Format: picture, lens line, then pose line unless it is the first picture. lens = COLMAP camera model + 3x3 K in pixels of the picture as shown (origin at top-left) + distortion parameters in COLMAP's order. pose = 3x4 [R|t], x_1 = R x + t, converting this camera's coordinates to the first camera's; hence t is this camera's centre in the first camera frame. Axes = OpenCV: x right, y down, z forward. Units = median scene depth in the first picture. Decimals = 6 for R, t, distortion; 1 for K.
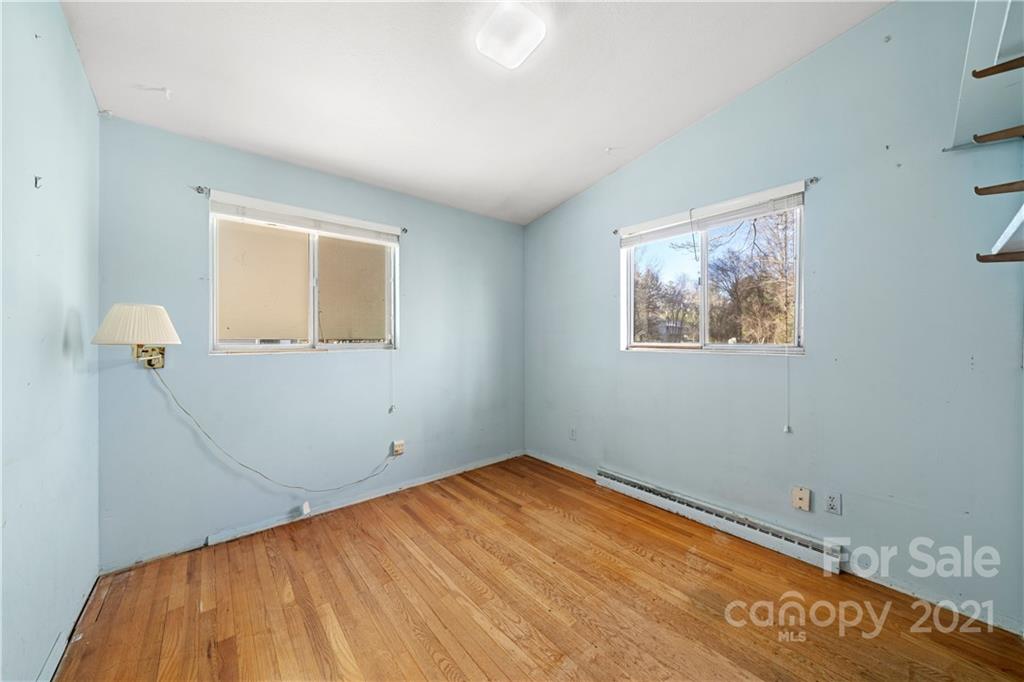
lens RADIAL K [[357.4, 0, 514.1], [0, 357.4, 336.1], [0, 0, 1]] dist [-0.007016, 0.000417]
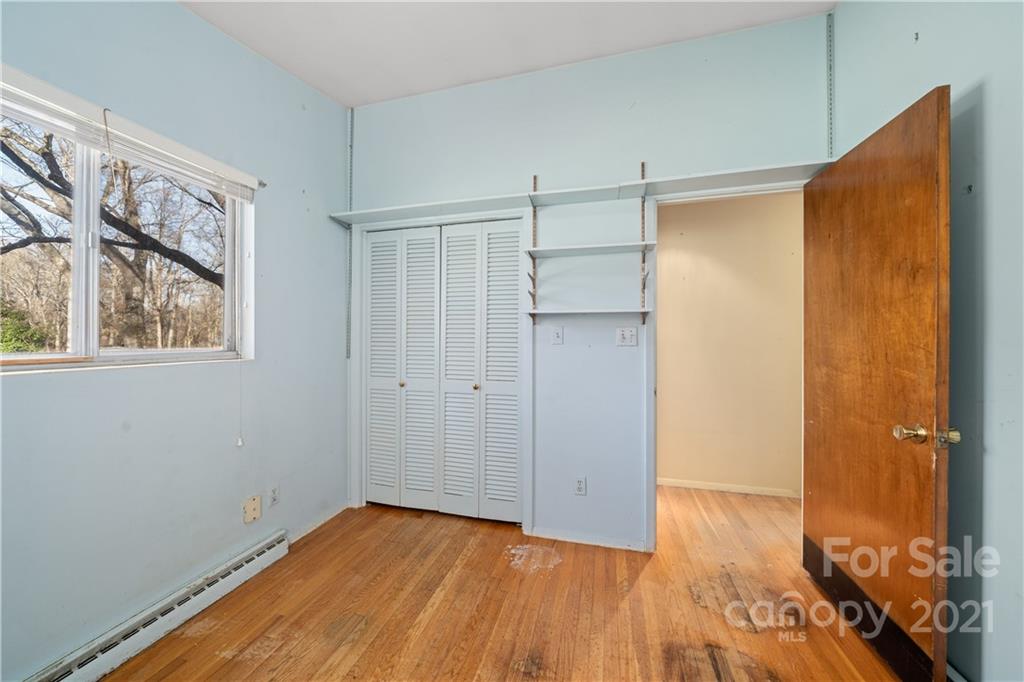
lens RADIAL K [[357.4, 0, 512.2], [0, 357.4, 339.5], [0, 0, 1]] dist [-0.007016, 0.000417]
pose [[-0.564956, 0.002720, 0.825117, -0.343012], [0.005653, 0.999984, 0.000575, 0.009851], [-0.825102, 0.004989, -0.564962, 0.907309]]
